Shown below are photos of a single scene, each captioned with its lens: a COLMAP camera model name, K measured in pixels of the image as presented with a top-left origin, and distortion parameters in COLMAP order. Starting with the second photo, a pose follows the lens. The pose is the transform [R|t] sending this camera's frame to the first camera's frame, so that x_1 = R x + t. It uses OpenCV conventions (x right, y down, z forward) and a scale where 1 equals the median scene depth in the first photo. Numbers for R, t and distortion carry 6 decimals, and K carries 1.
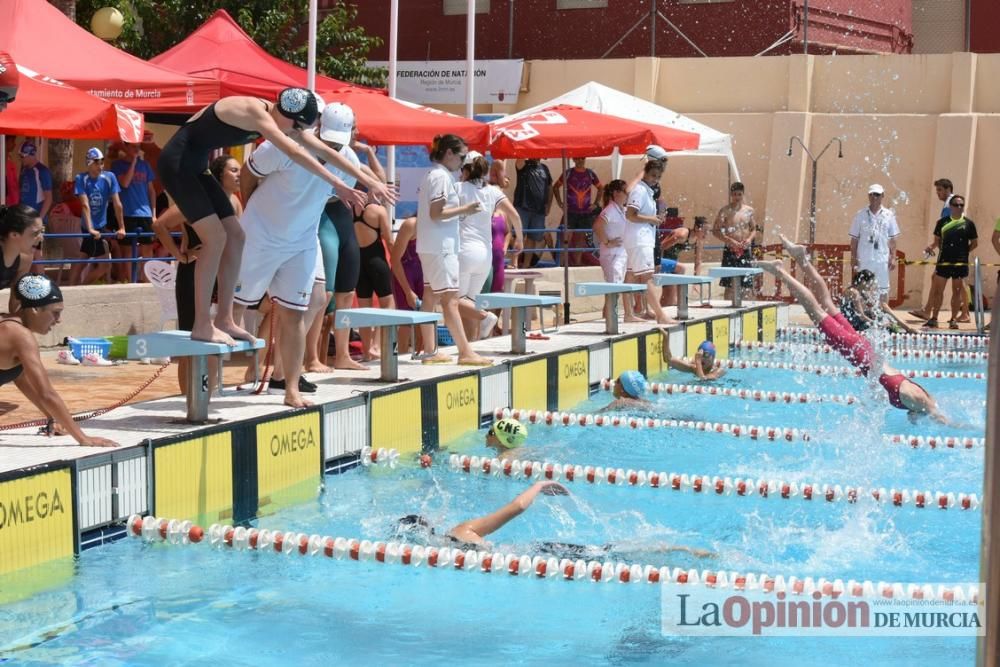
lens RADIAL K [[2882.1, 0, 501.5], [0, 2882.1, 334.9], [0, 0, 1]] dist [-0.272139, 1.060905]
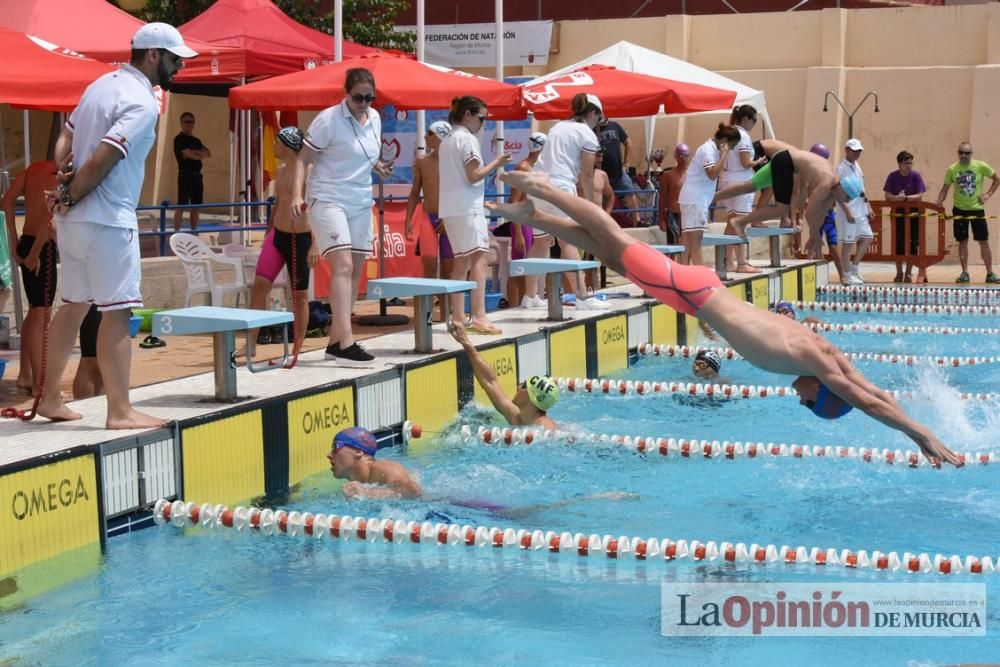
lens RADIAL K [[2604.1, 0, 500.3], [0, 2604.1, 335.8], [0, 0, 1]] dist [-0.260694, 1.072320]
pose [[0.999636, -0.023426, -0.013367, -0.001169], [0.023699, 0.999506, 0.020626, -0.006761], [0.012877, -0.020936, 0.999698, 0.115528]]
